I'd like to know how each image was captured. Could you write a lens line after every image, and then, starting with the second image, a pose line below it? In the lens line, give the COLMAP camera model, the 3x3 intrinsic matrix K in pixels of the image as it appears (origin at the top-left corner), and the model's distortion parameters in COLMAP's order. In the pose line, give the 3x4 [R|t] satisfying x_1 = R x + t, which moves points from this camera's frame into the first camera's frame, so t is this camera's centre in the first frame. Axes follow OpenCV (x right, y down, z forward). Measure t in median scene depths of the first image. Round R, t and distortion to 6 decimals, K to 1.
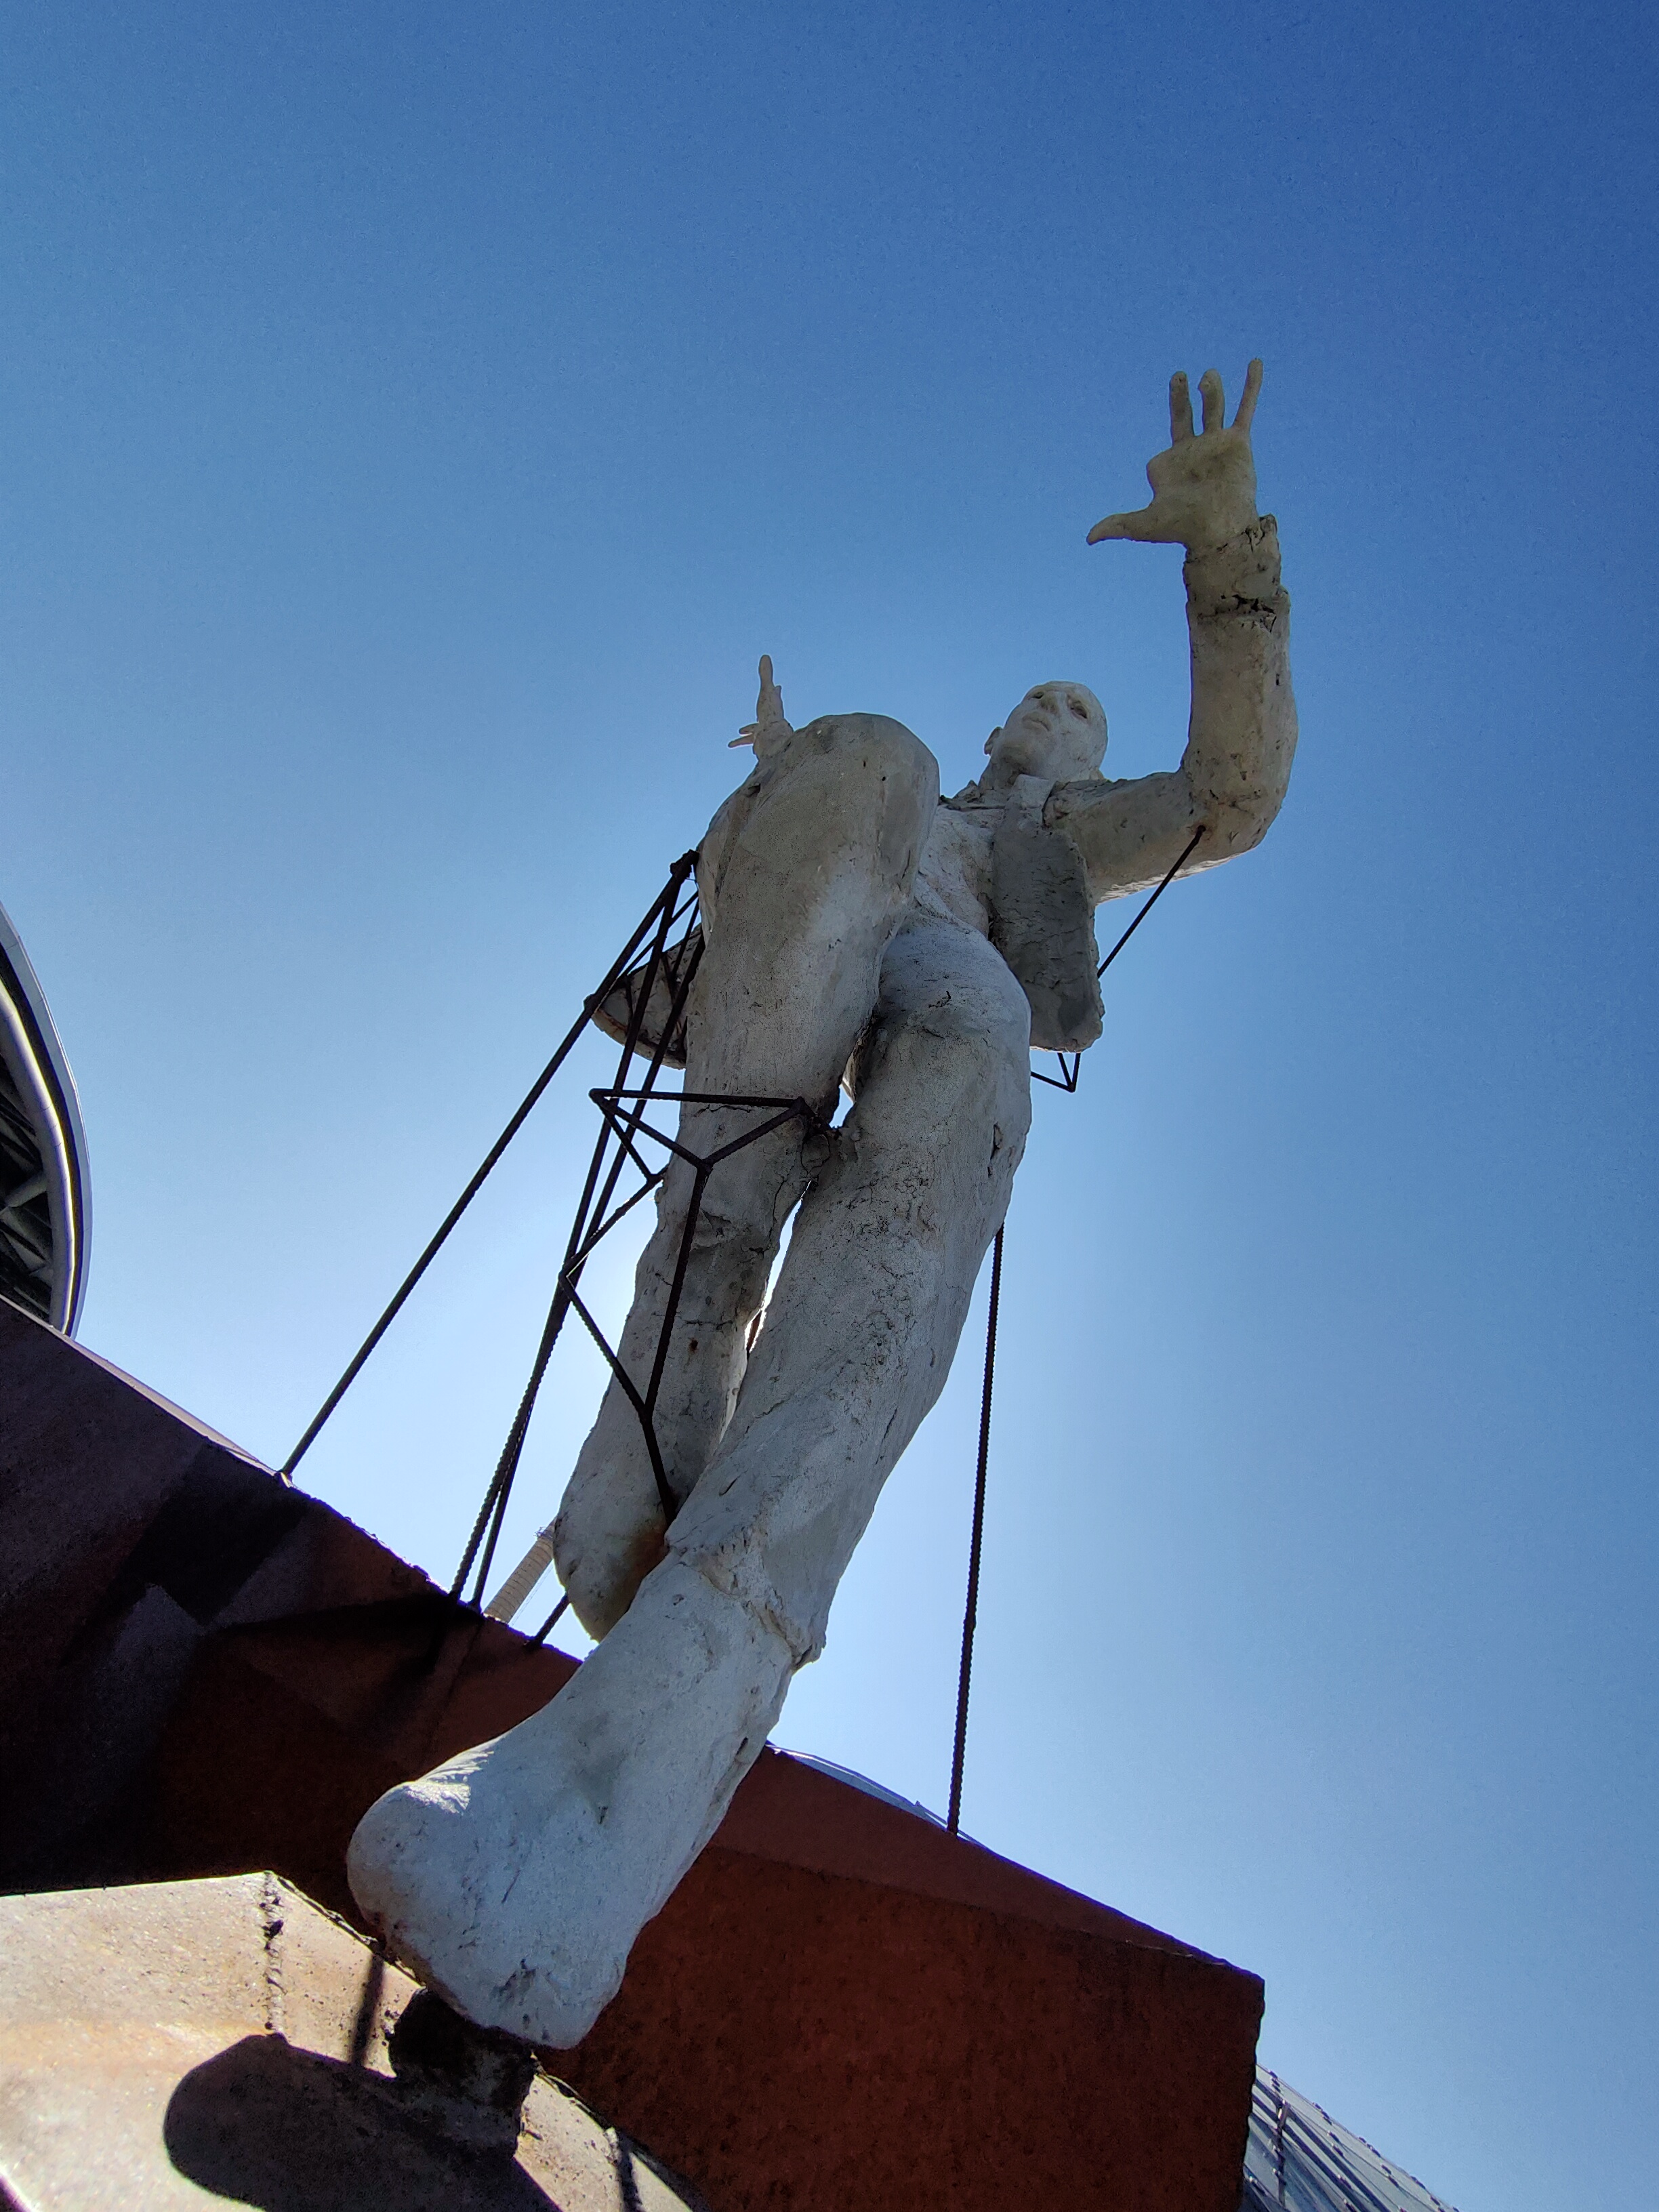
lens RADIAL K [[1053.6, 0, 842.8], [0, 1053.6, 1107.6], [0, 0, 1]] dist [0.002348, 0.004053]
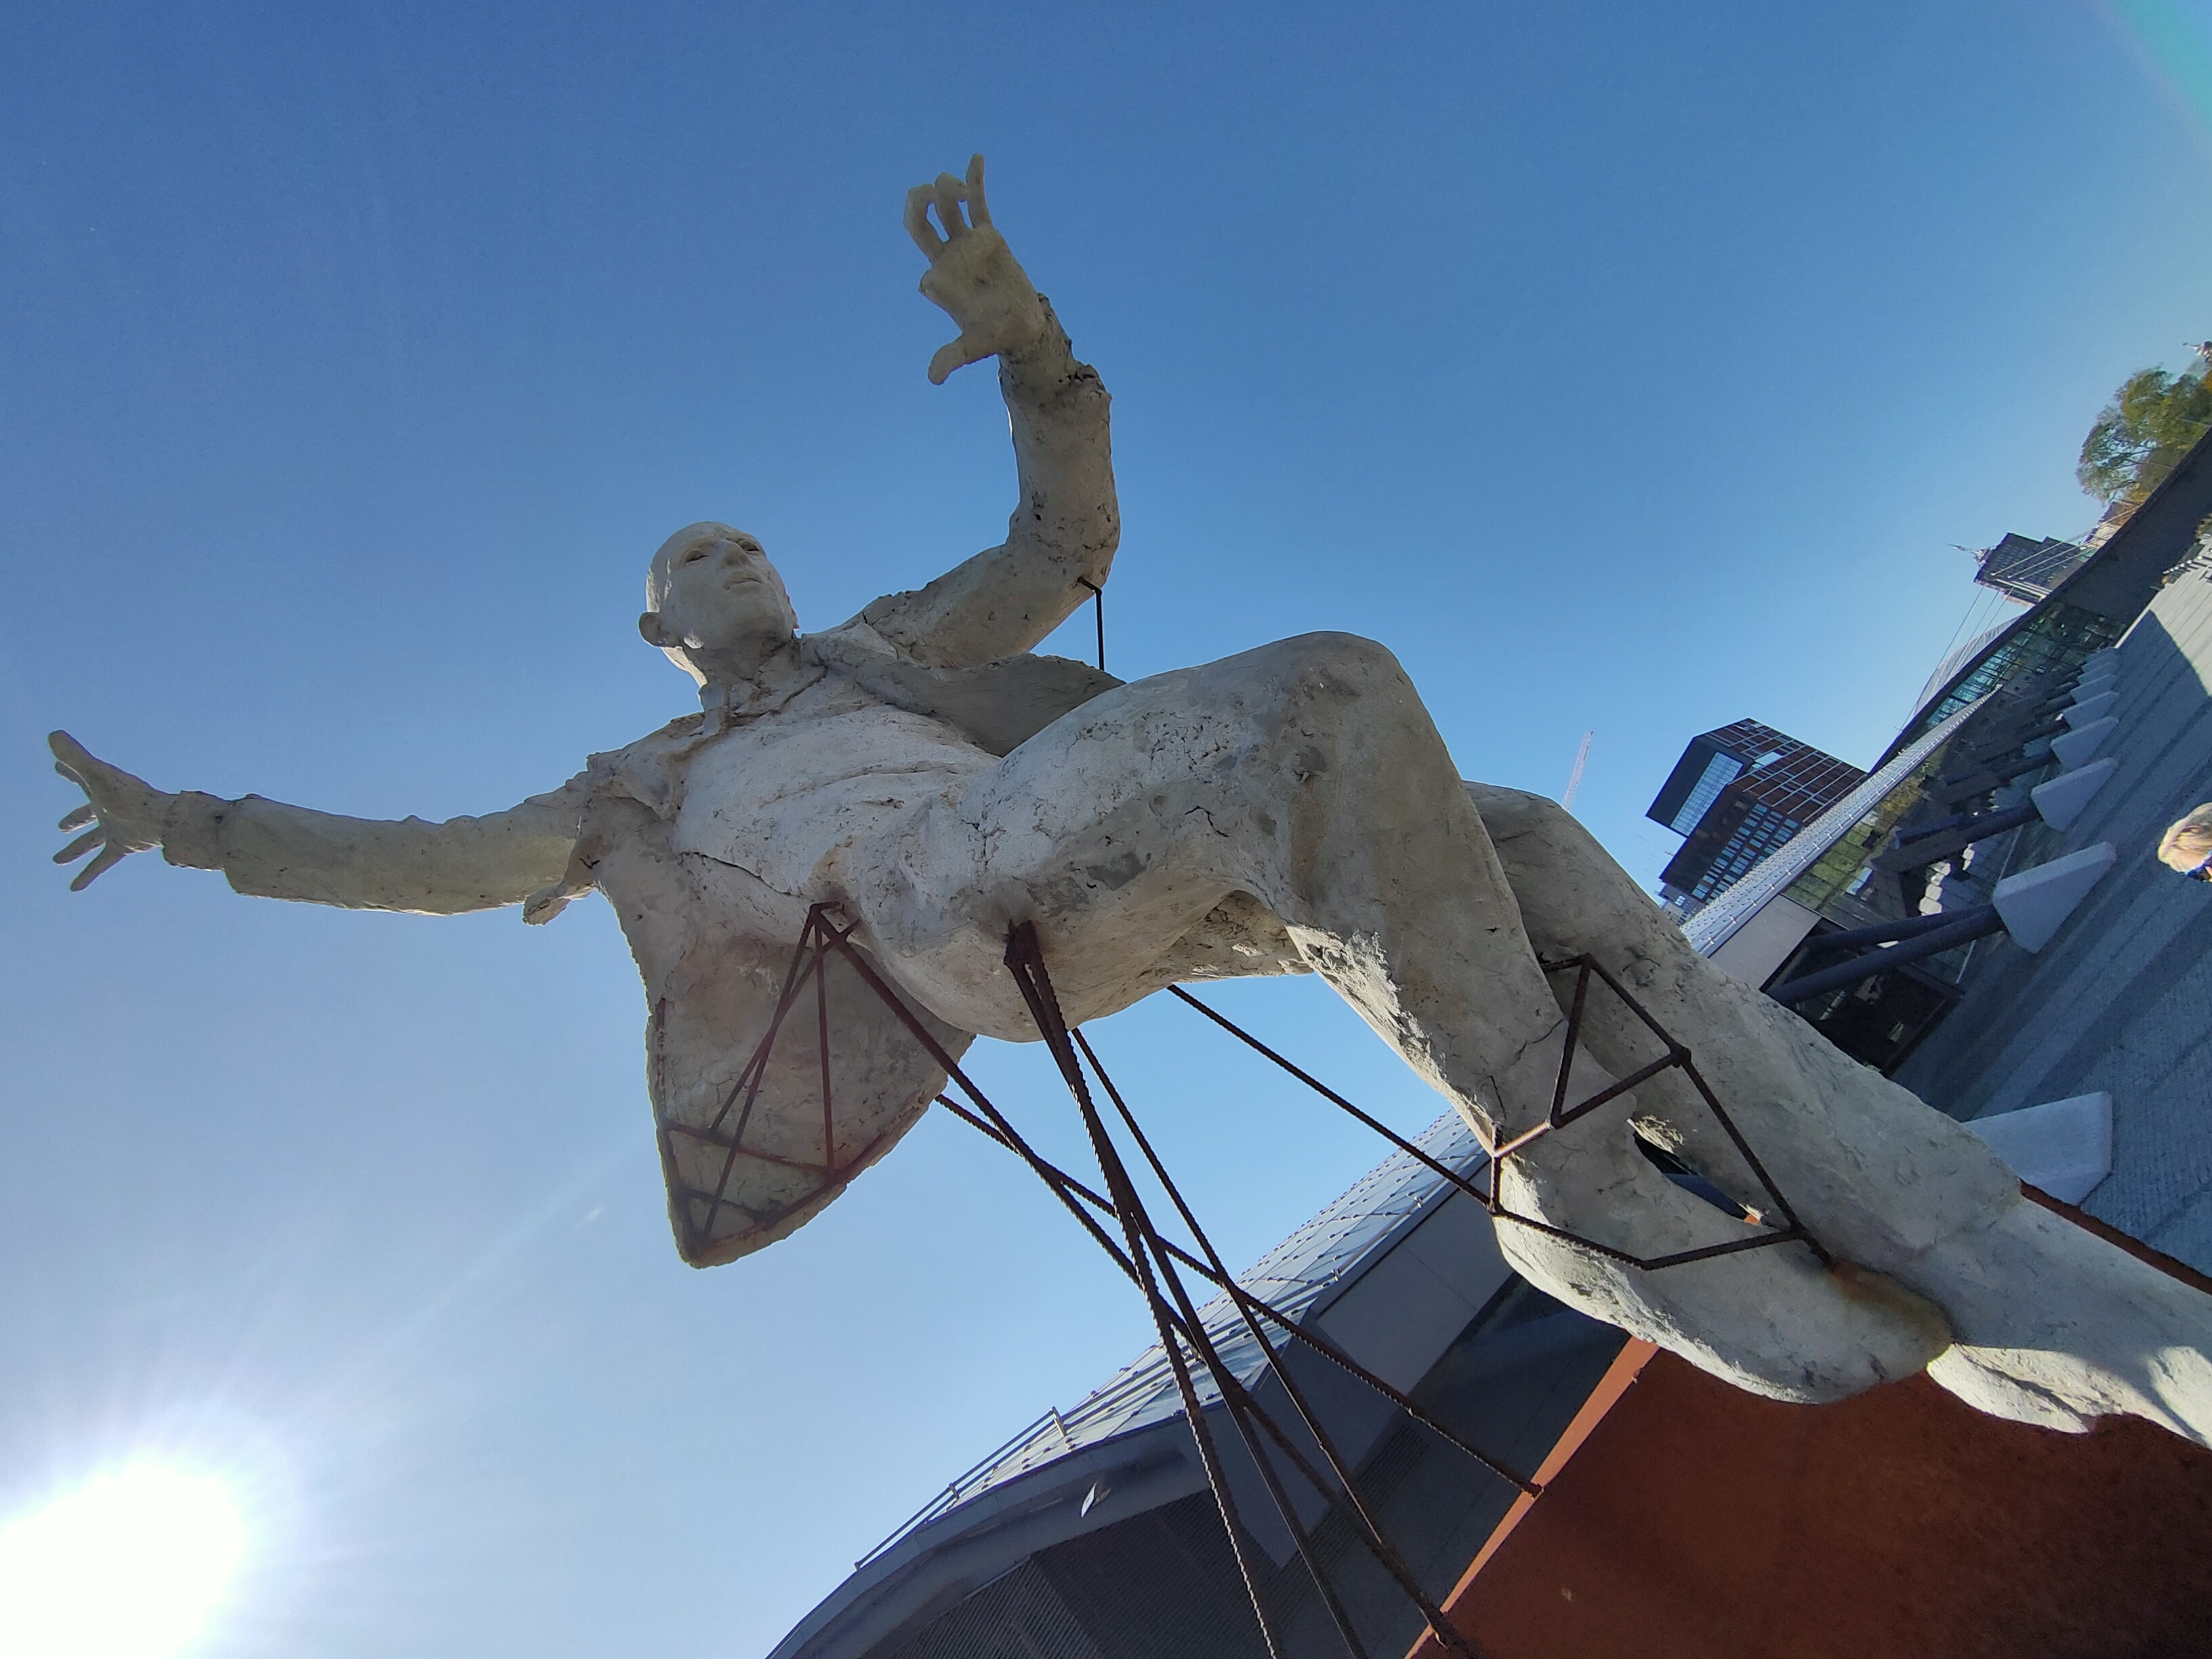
lens RADIAL K [[1053.6, 0, 1107.4], [0, 1053.6, 817.3], [0, 0, 1]] dist [0.002348, 0.004053]
pose [[0.374882, -0.650117, 0.660917, -0.568019], [0.600232, 0.713521, 0.361400, -0.533089], [-0.706531, 0.261221, 0.657707, 0.422017]]
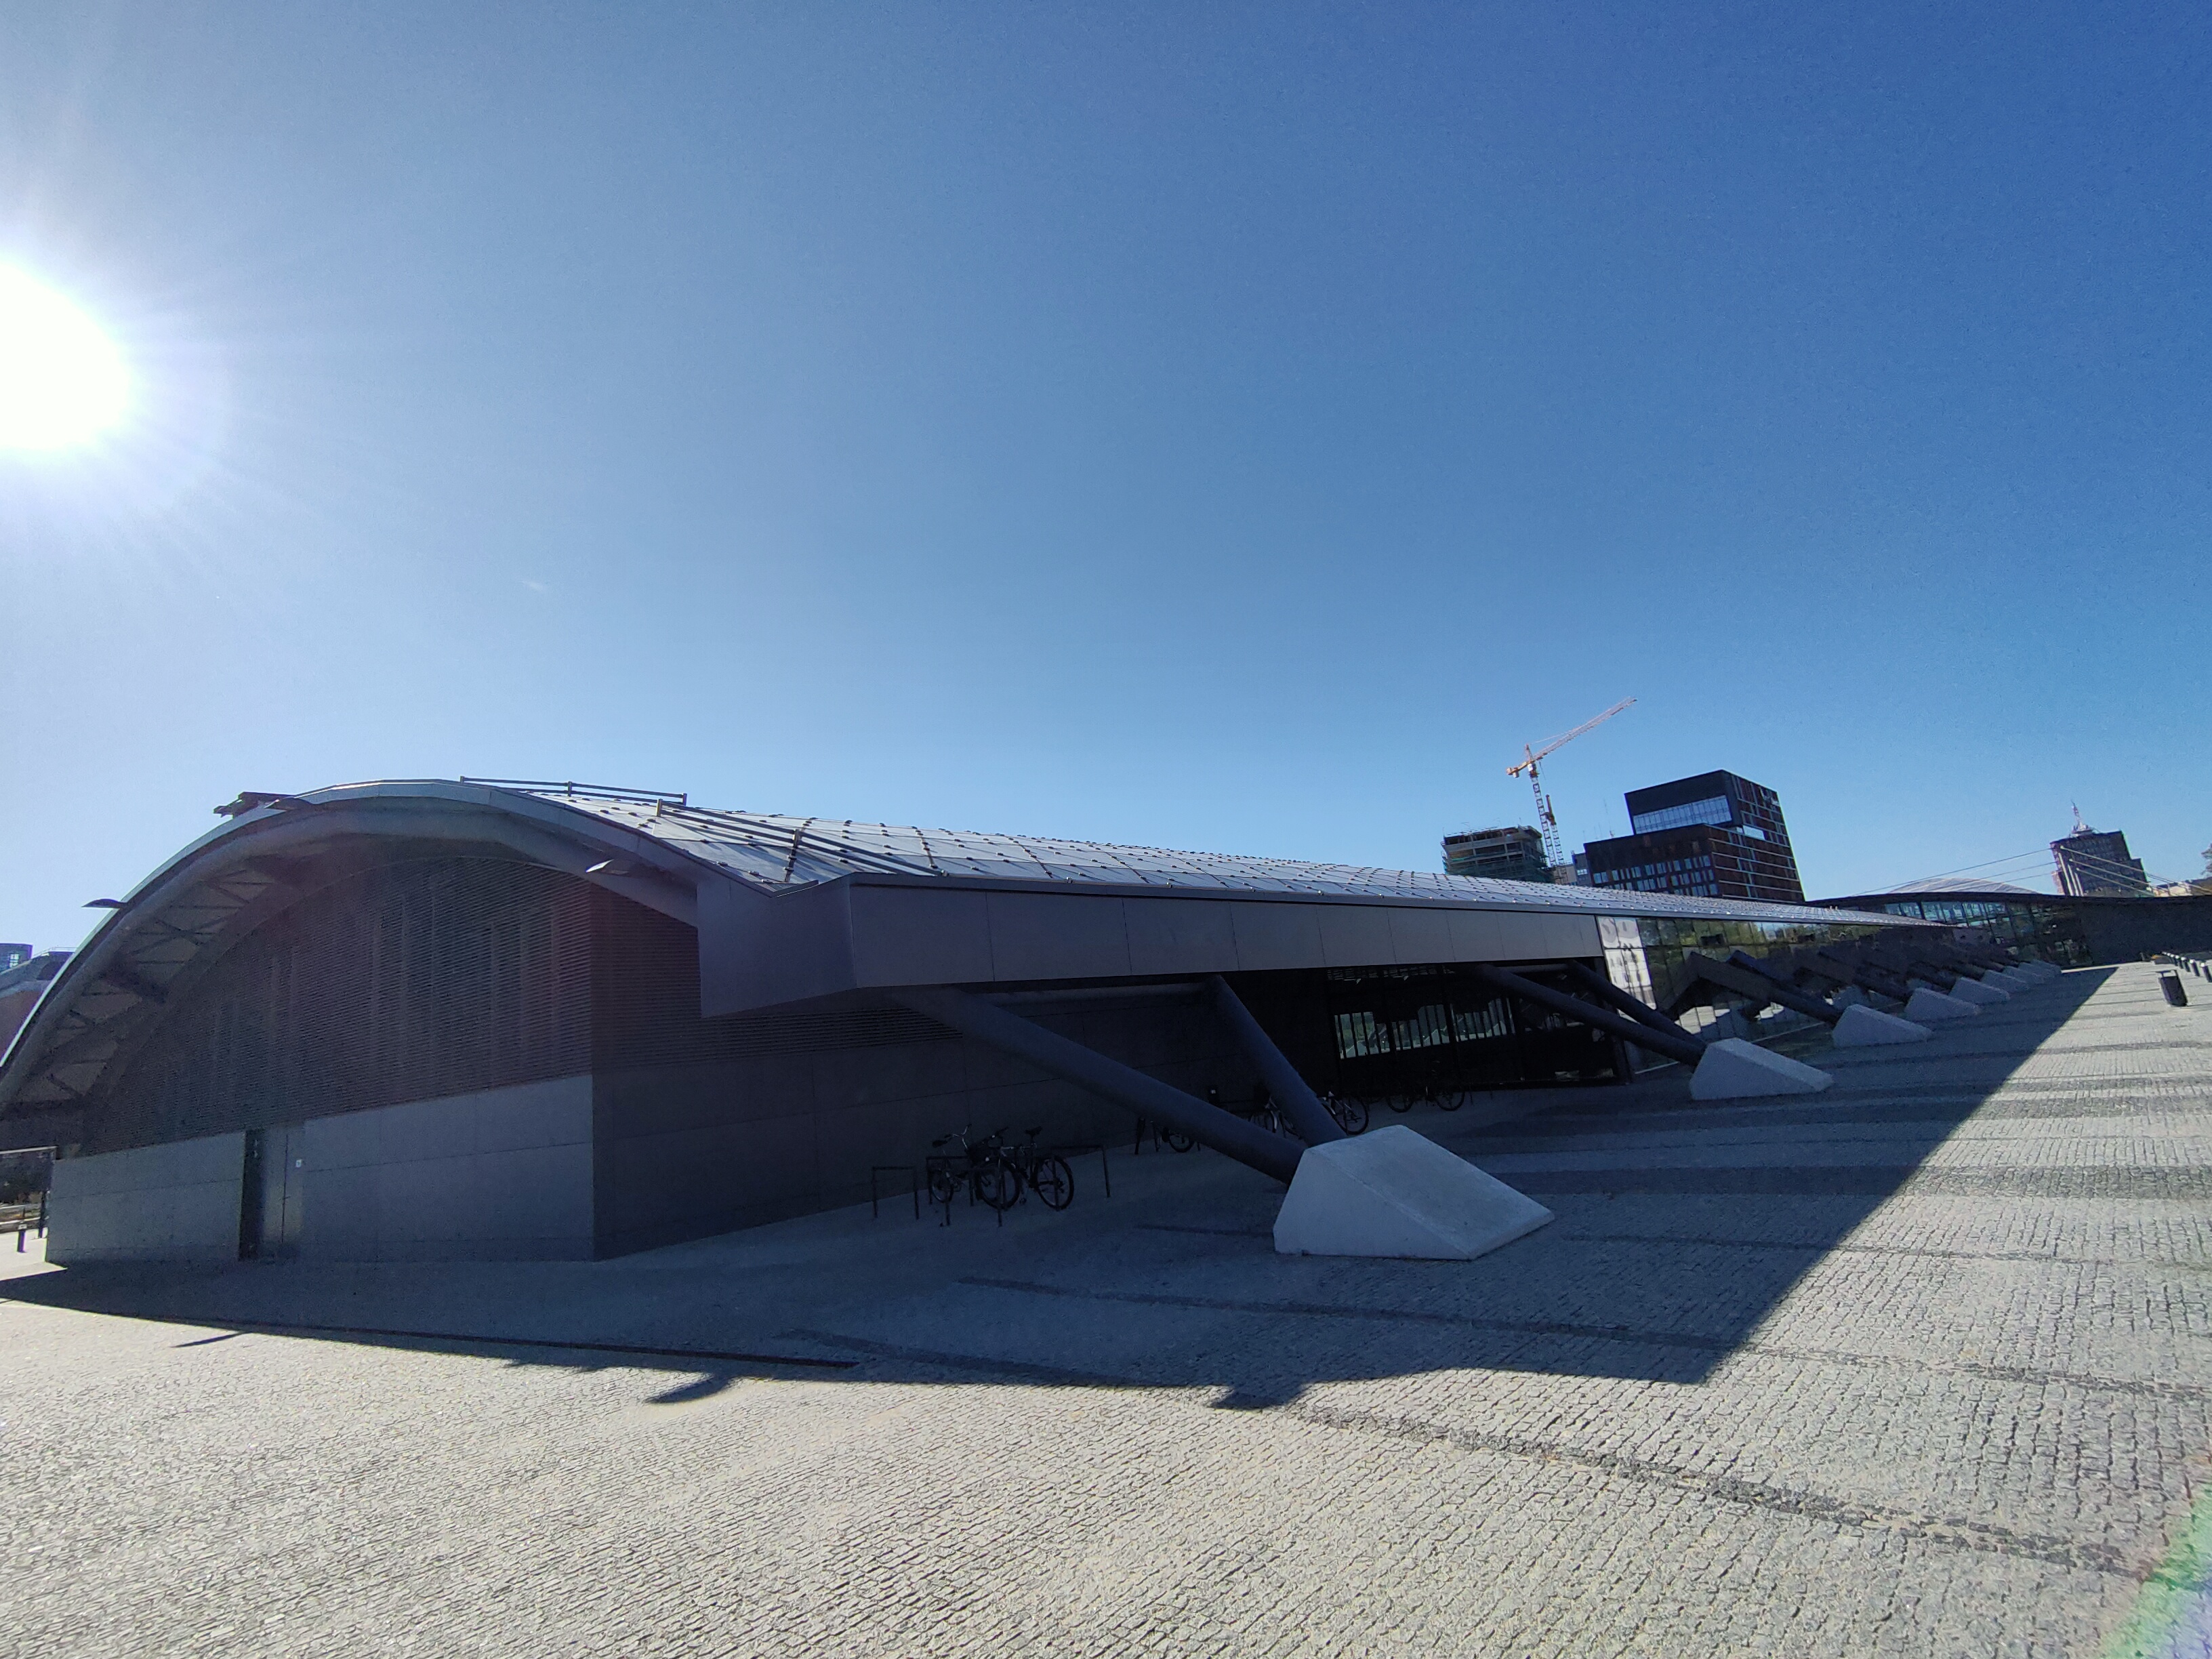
lens RADIAL K [[1053.6, 0, 1104.3], [0, 1053.6, 809.8], [0, 0, 1]] dist [0.002348, 0.004053]
pose [[0.776724, -0.432677, 0.457702, 1.179845], [0.030857, 0.751962, 0.658484, 0.501301], [-0.629085, -0.497336, 0.597418, -0.310768]]
